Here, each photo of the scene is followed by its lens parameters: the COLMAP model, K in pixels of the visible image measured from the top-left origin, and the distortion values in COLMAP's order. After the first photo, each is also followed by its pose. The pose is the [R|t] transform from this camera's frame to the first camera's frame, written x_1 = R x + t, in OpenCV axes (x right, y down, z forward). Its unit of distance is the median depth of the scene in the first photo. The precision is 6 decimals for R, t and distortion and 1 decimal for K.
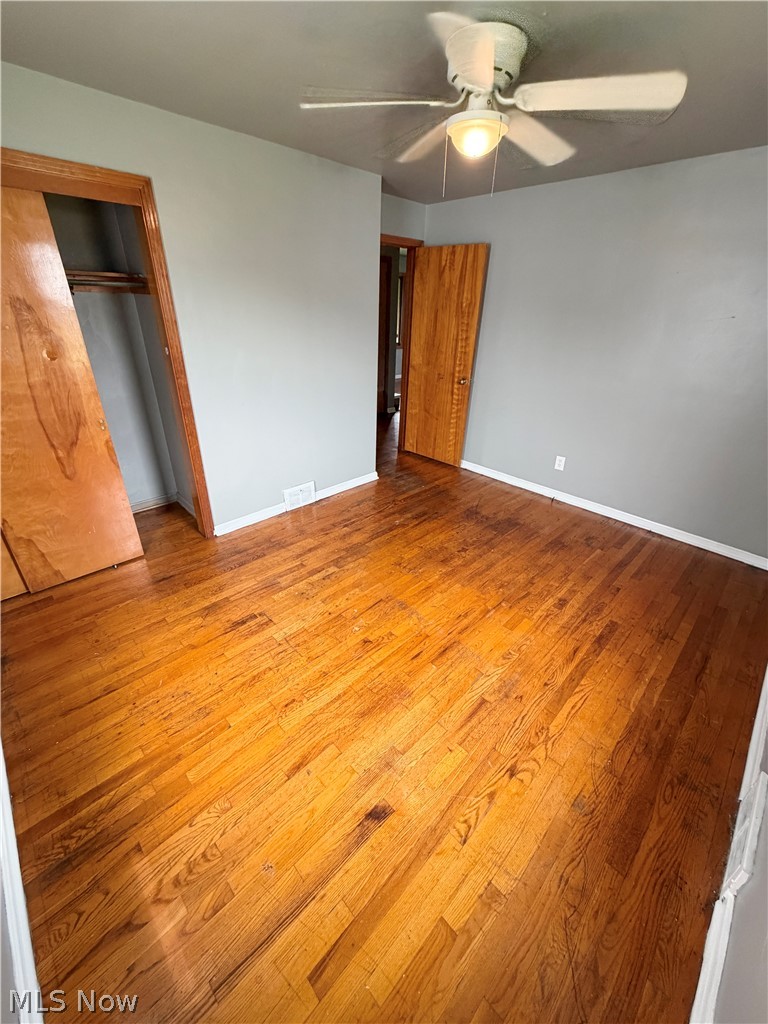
lens RADIAL K [[408.0, 0, 383.7], [0, 408.0, 507.8], [0, 0, 1]] dist [-0.001706, -0.000069]
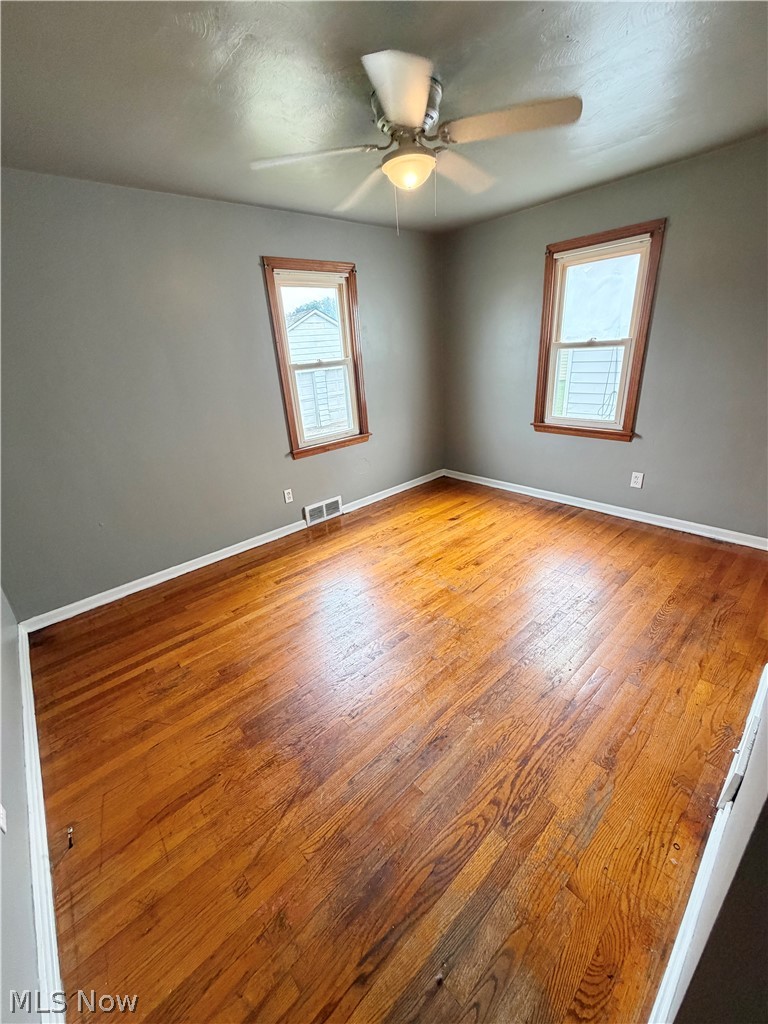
lens RADIAL K [[408.0, 0, 383.7], [0, 408.0, 507.8], [0, 0, 1]] dist [-0.001706, -0.000069]
pose [[-0.998097, 0.021142, 0.057934, 0.181299], [0.057602, 0.655188, 0.753267, -0.833351], [-0.022032, 0.755170, -0.655159, 1.752807]]
